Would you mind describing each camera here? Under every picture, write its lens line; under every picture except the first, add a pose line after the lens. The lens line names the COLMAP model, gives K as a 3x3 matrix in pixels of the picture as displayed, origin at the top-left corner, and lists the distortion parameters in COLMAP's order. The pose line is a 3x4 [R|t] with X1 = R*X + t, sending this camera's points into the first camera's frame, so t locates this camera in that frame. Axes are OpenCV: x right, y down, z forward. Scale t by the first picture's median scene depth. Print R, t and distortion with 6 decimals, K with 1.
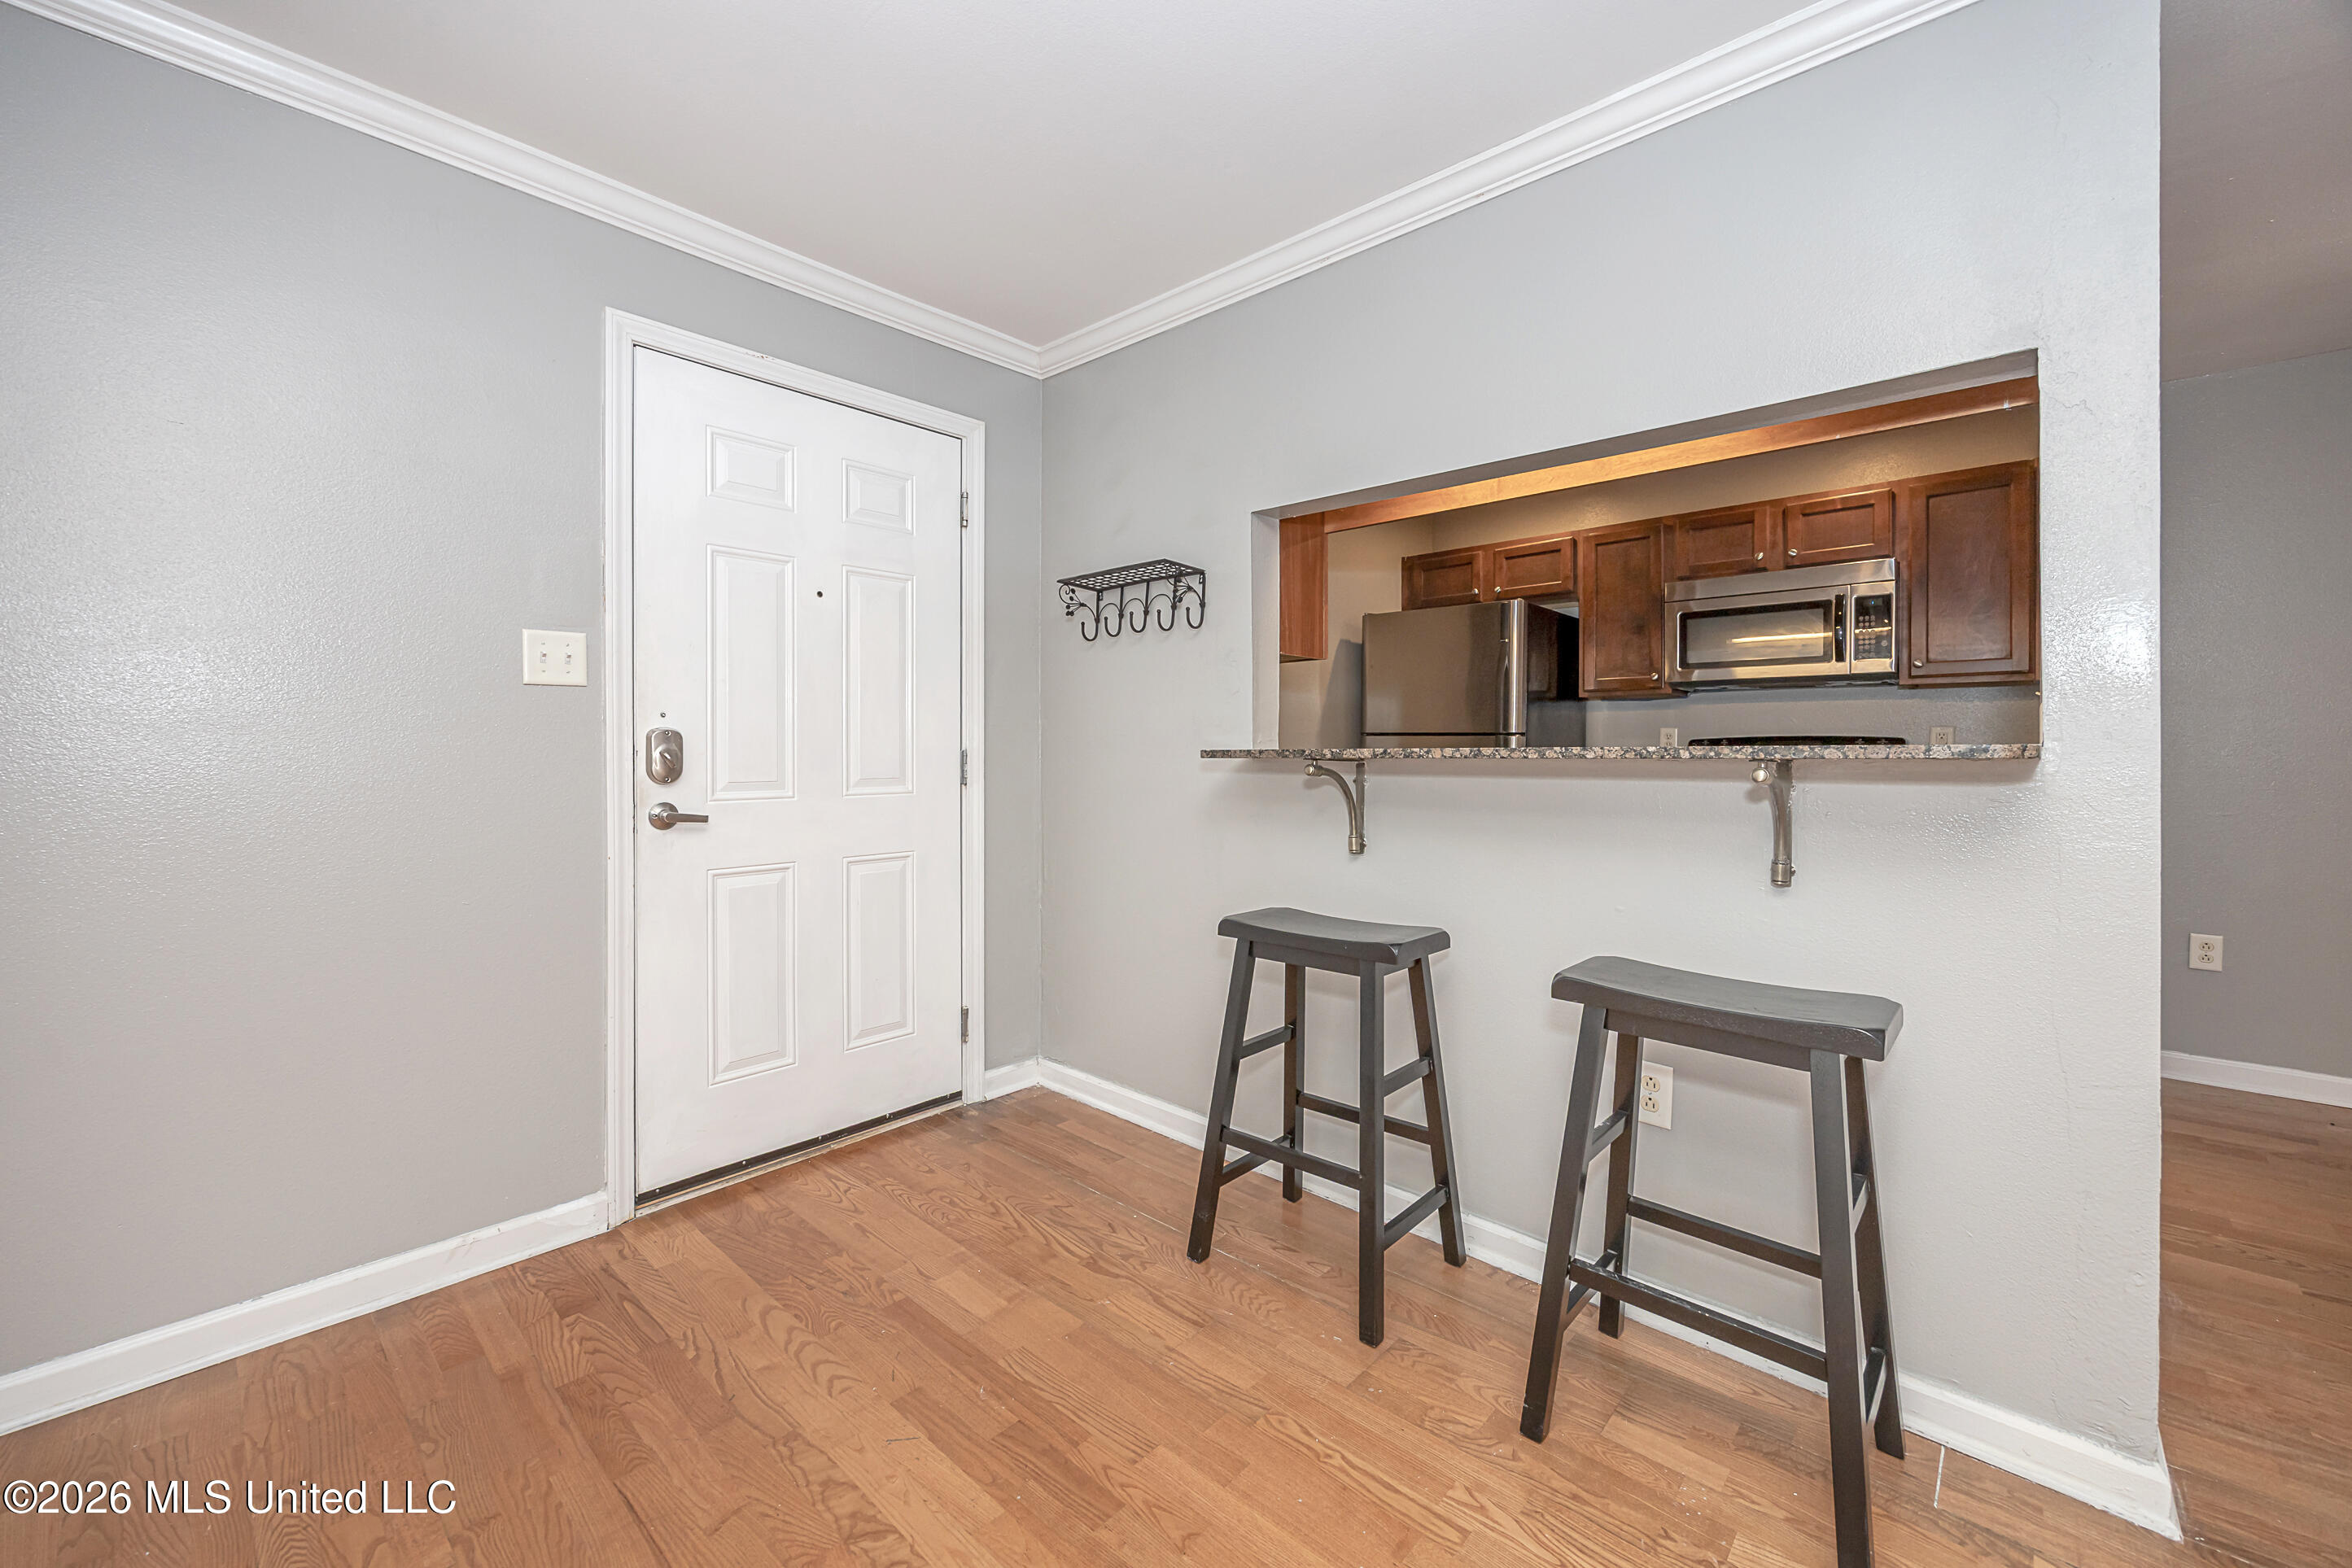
lens RADIAL K [[935.6, 0, 1221.9], [0, 935.6, 758.3], [0, 0, 1]] dist [0.000448, 0.000211]
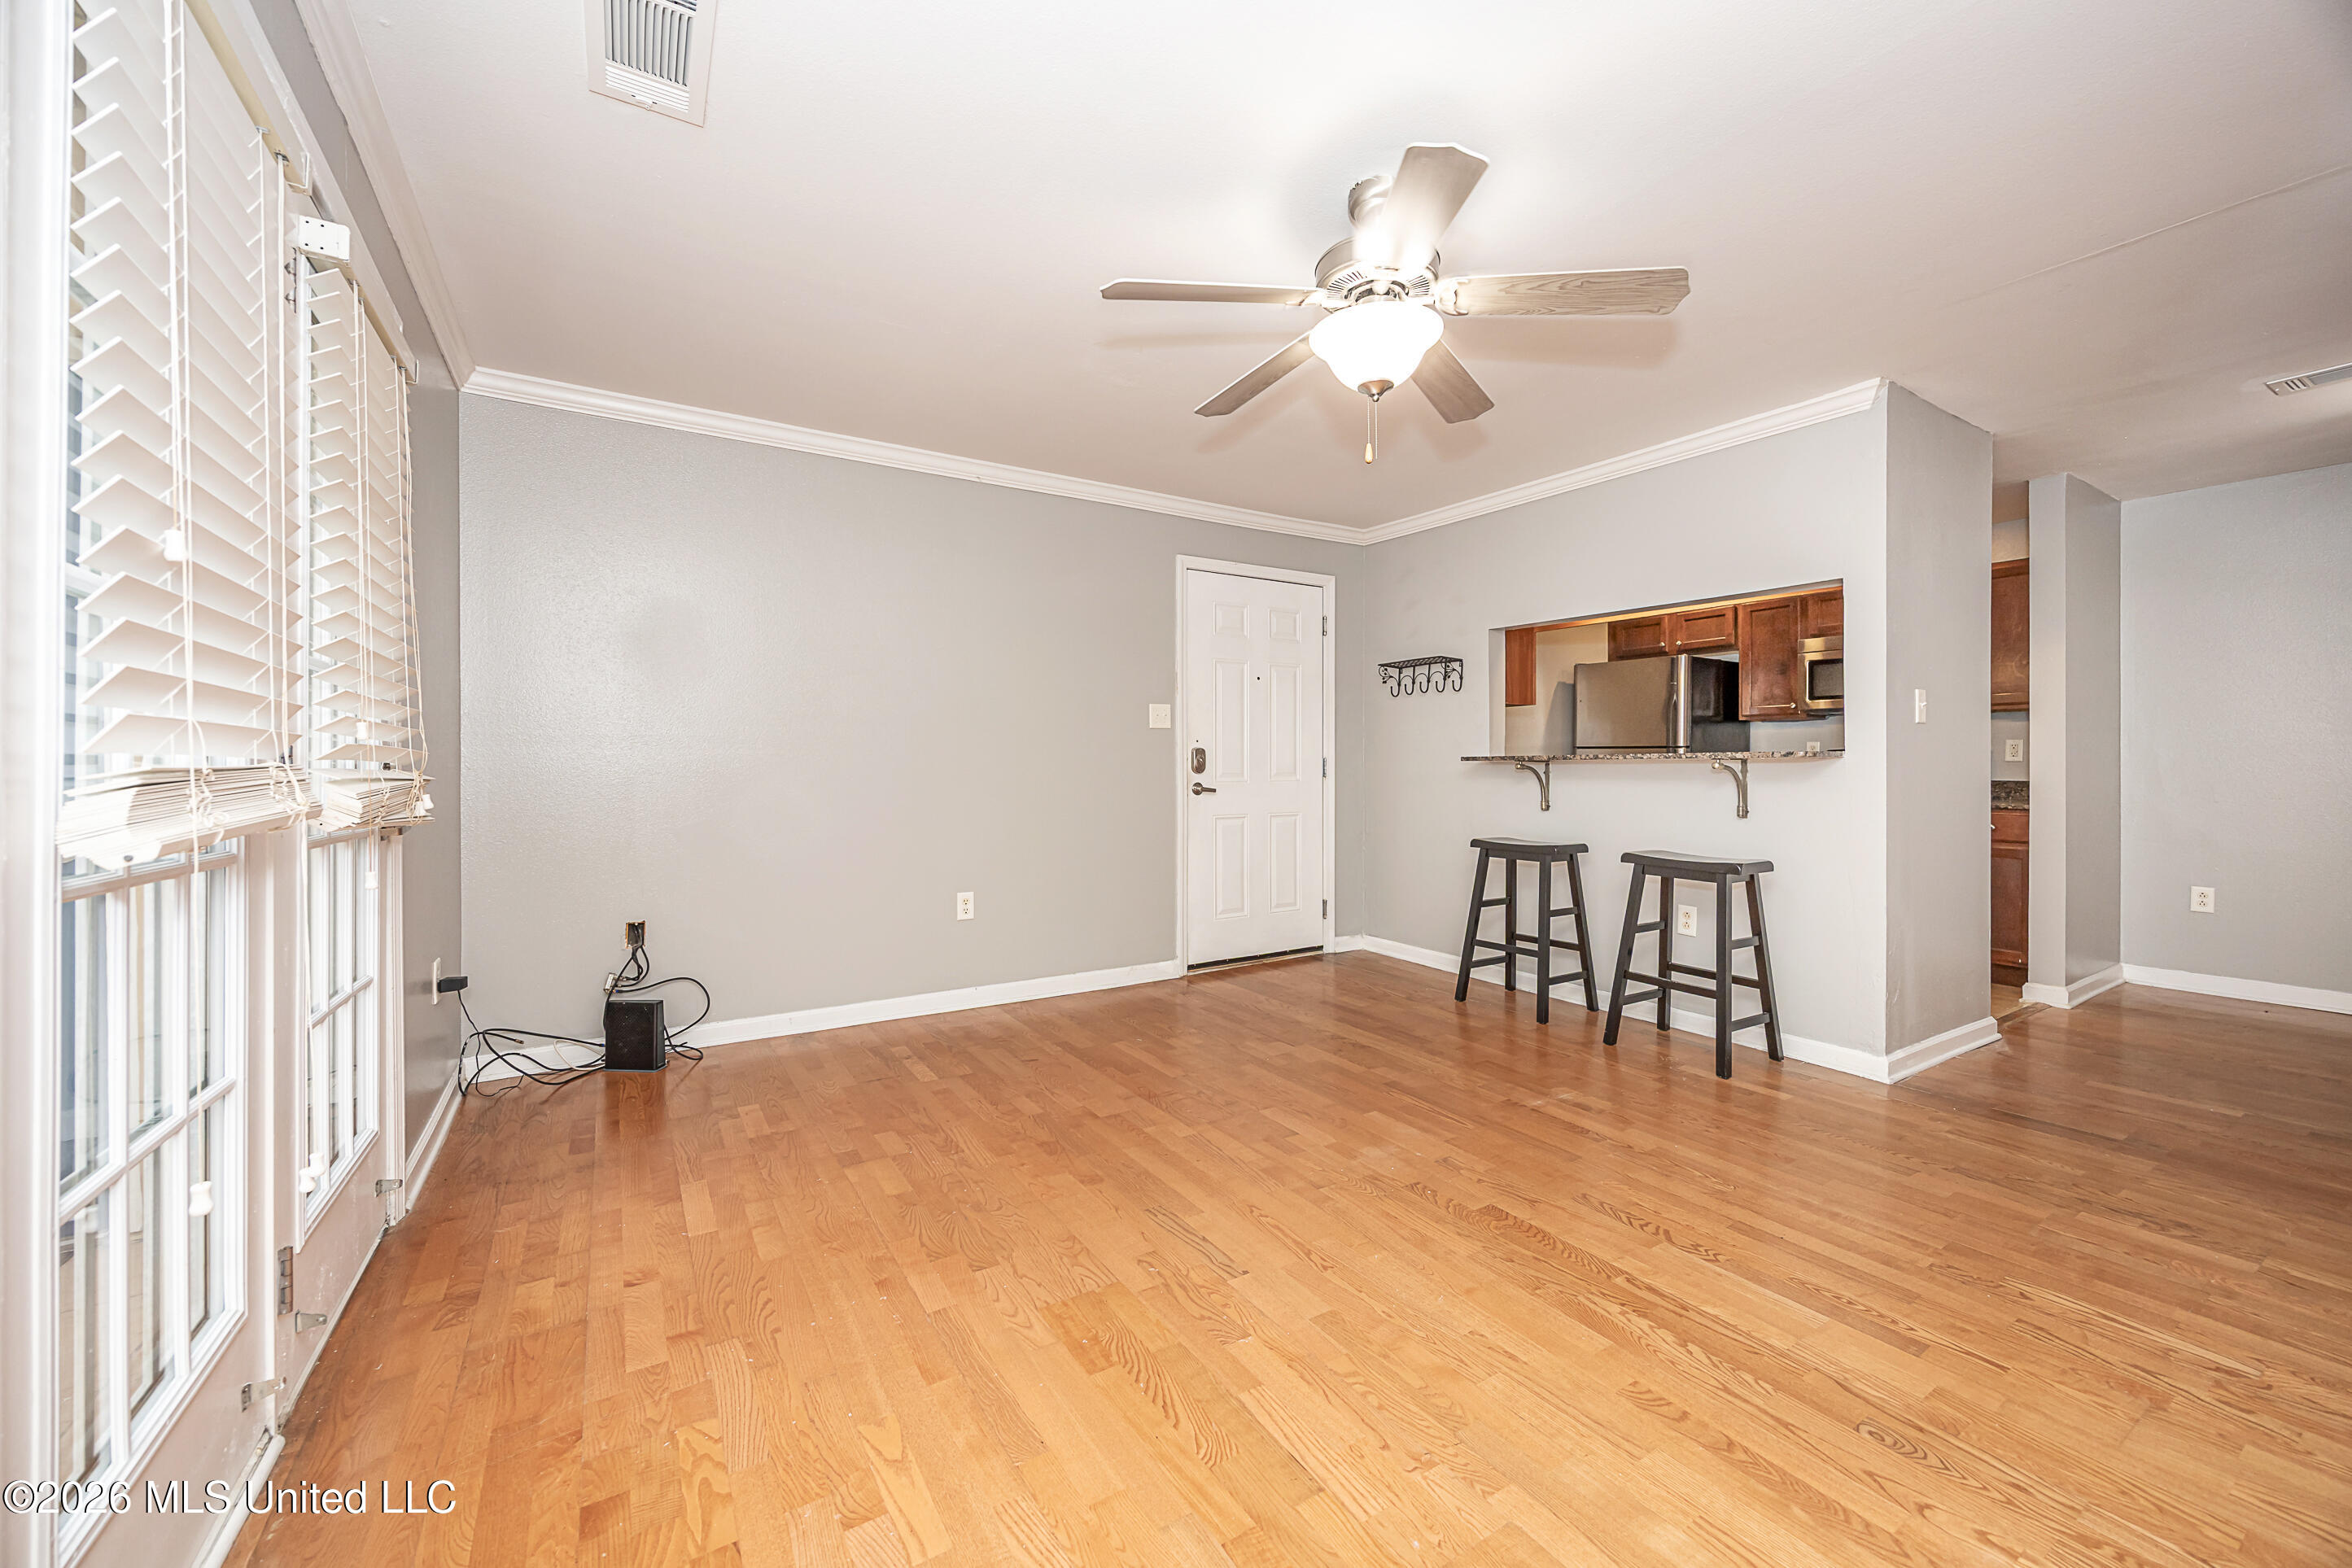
lens RADIAL K [[948.3, 0, 1197.3], [0, 948.3, 766.3], [0, 0, 1]] dist [-0.000674, 0.000290]
pose [[0.960959, -0.000569, -0.276691, -0.003359], [-0.001163, 0.999981, -0.006094, 0.020538], [0.276689, 0.006178, 0.960940, -0.903843]]
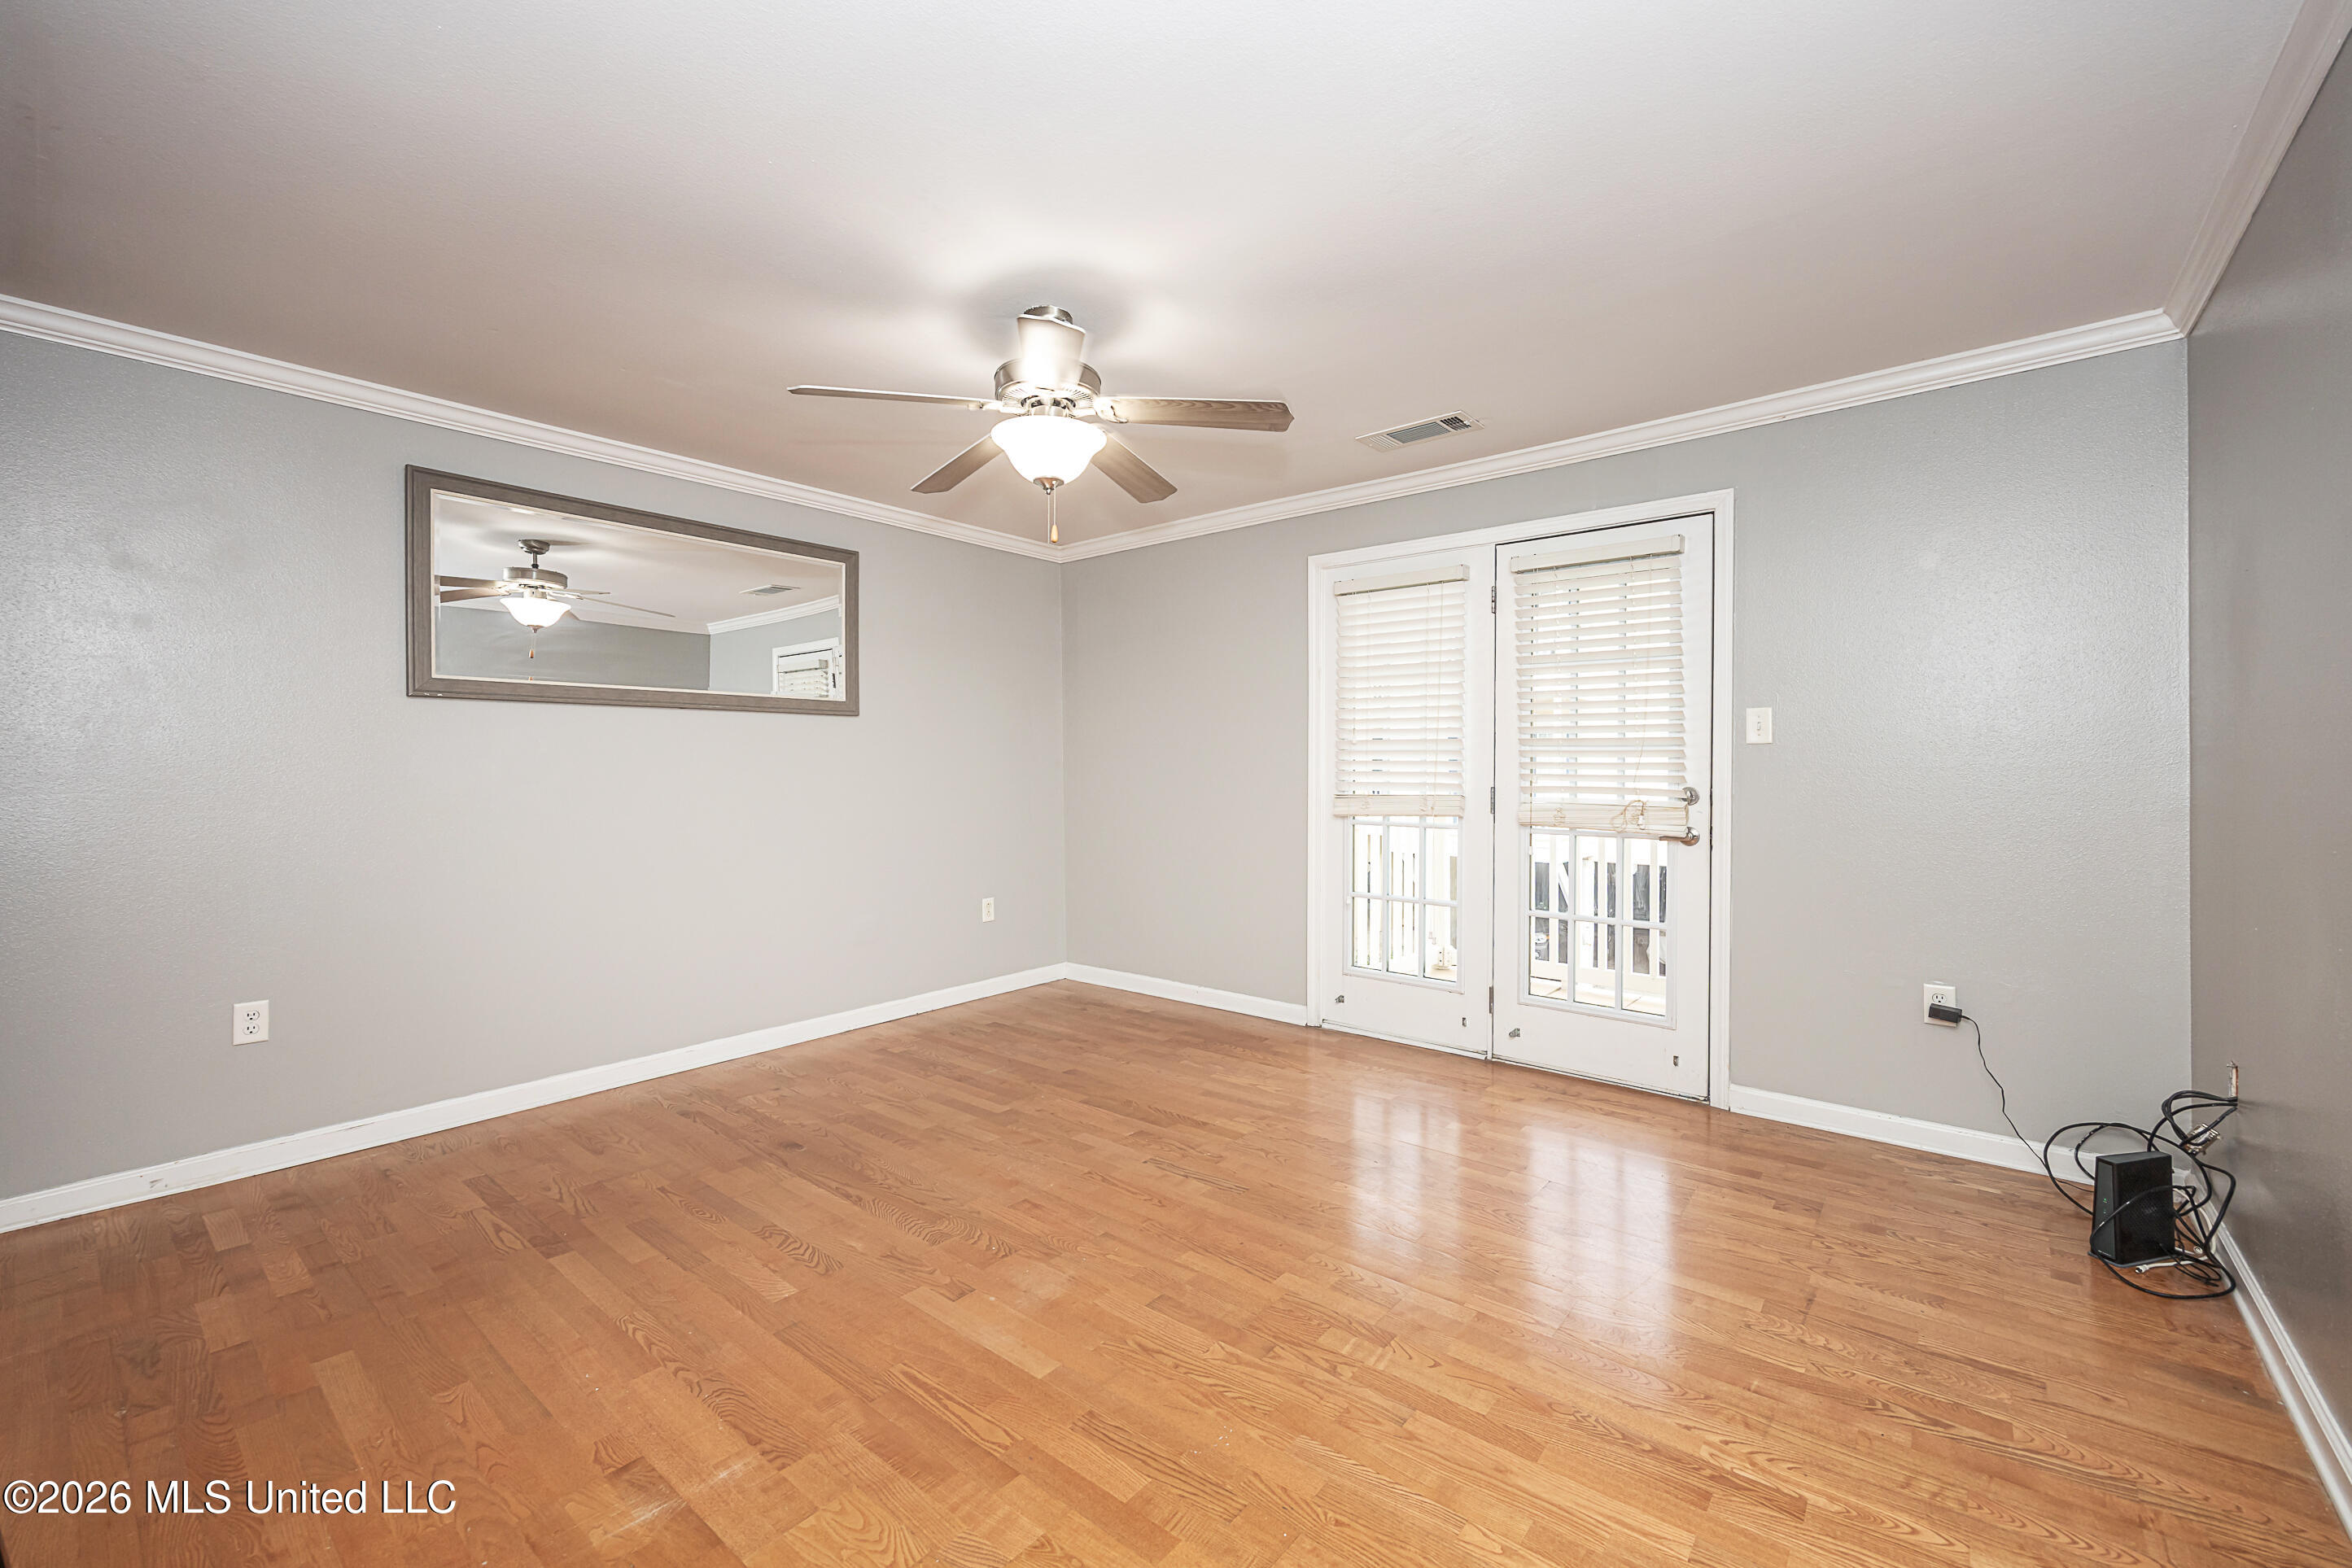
lens RADIAL K [[935.6, 0, 1221.9], [0, 935.6, 758.3], [0, 0, 1]] dist [0.000448, 0.000211]
pose [[-0.998035, 0.001965, -0.062635, -0.201147], [0.002395, 0.999974, -0.006779, -0.029812], [0.062620, -0.006916, -0.998013, 0.917275]]
